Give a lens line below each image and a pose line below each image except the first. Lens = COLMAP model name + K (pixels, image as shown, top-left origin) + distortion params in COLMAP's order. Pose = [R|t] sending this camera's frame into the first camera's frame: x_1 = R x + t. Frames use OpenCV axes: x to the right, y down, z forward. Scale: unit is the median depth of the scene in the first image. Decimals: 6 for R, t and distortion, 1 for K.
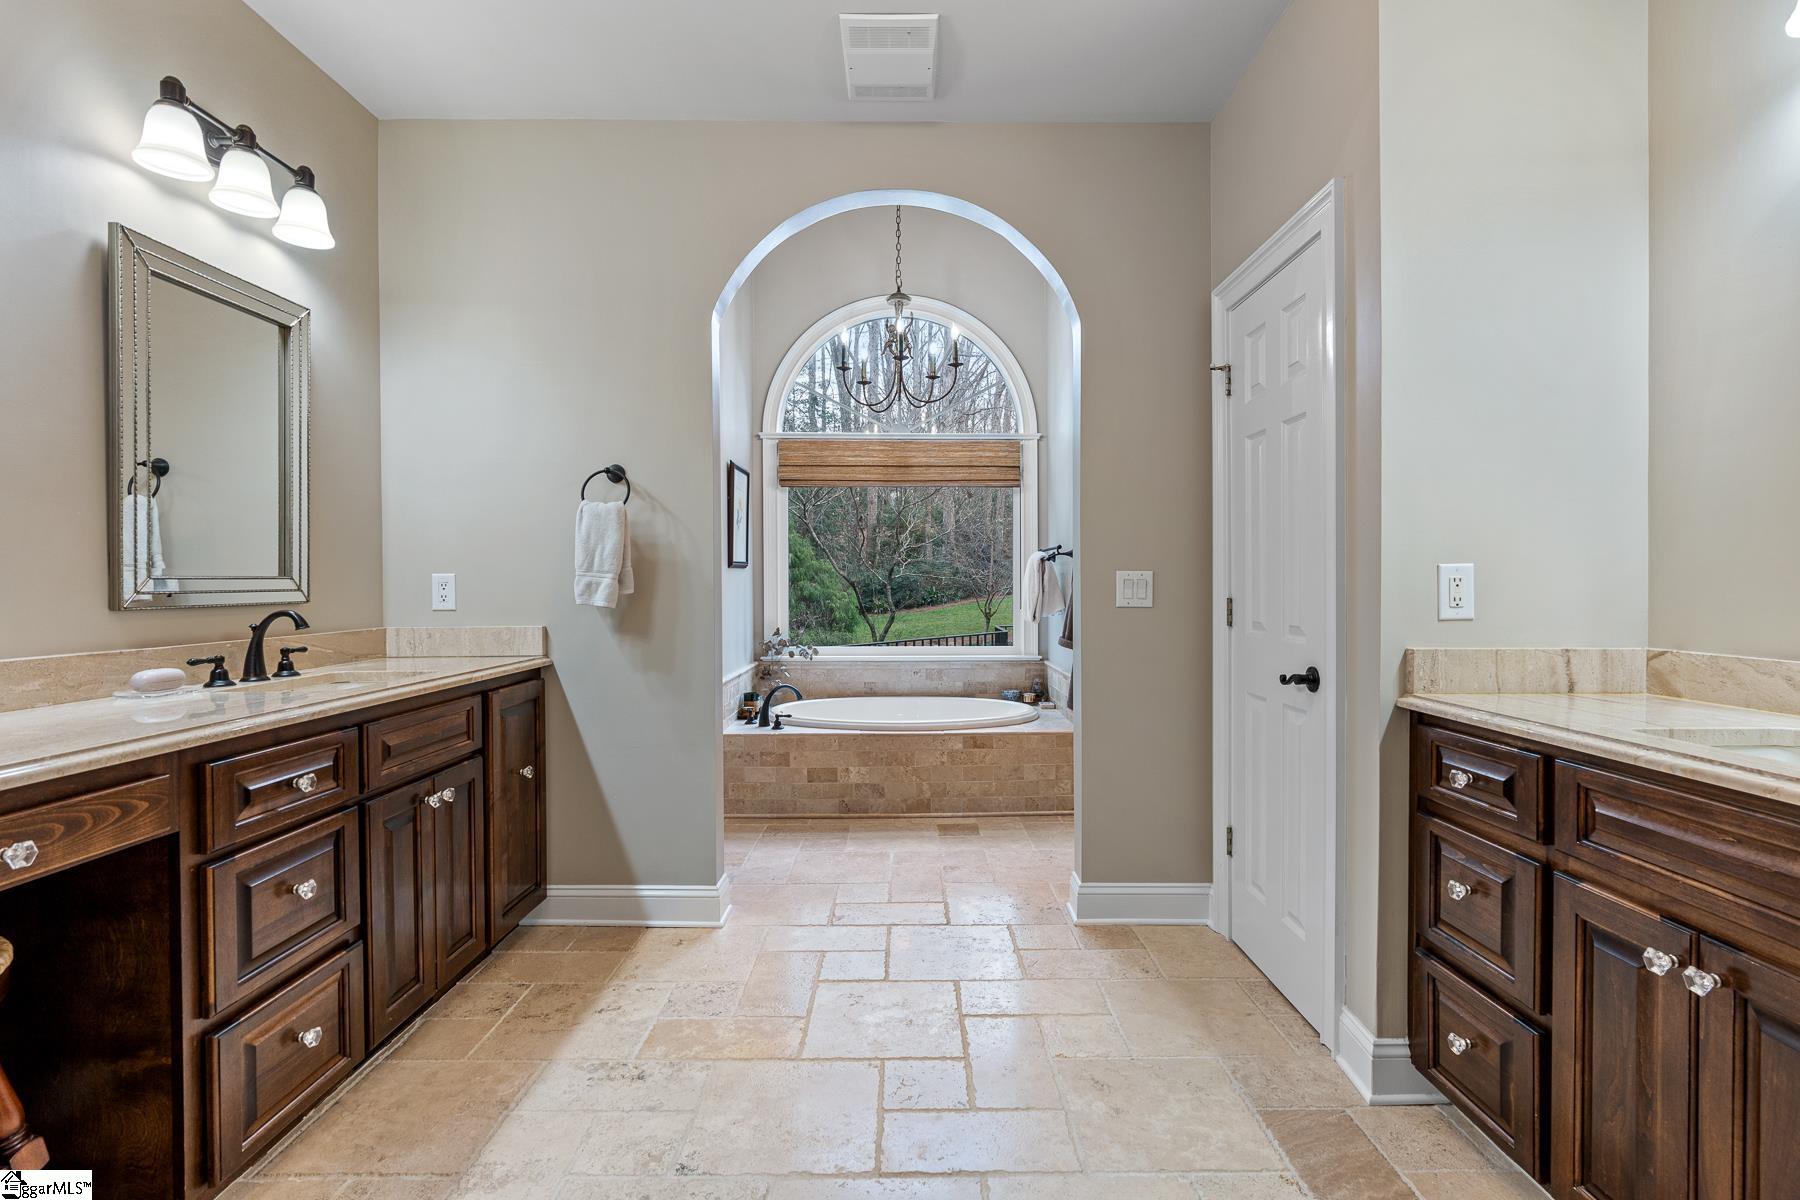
lens RADIAL K [[880.2, 0, 901.3], [0, 880.2, 596.3], [0, 0, 1]] dist [0.000018, 0.000000]
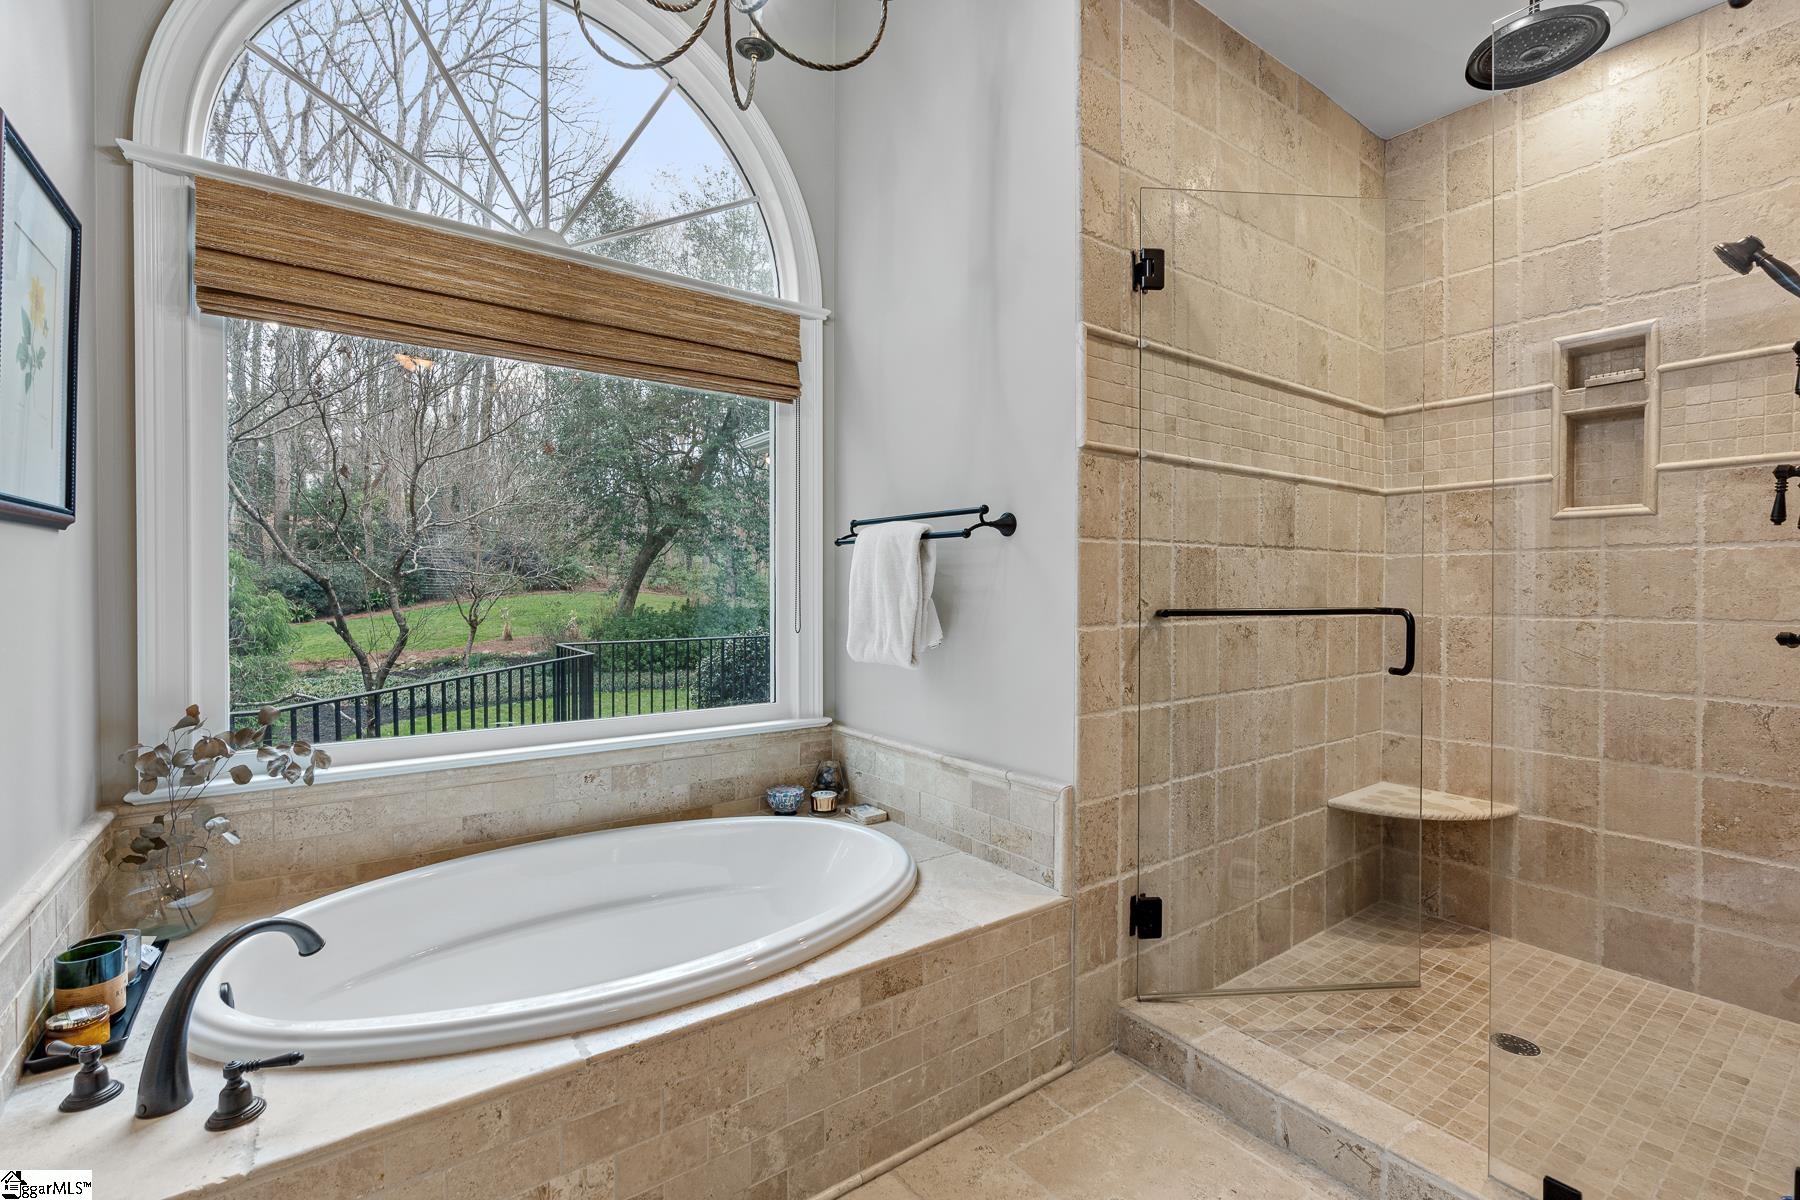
lens RADIAL K [[809.5, 0, 906.0], [0, 809.5, 592.6], [0, 0, 1]] dist [-0.004162, 0.000324]
pose [[0.802336, 0.002361, 0.596868, -0.103920], [0.002020, 0.999976, -0.006671, -0.006214], [-0.596869, 0.006558, 0.802312, 0.571136]]
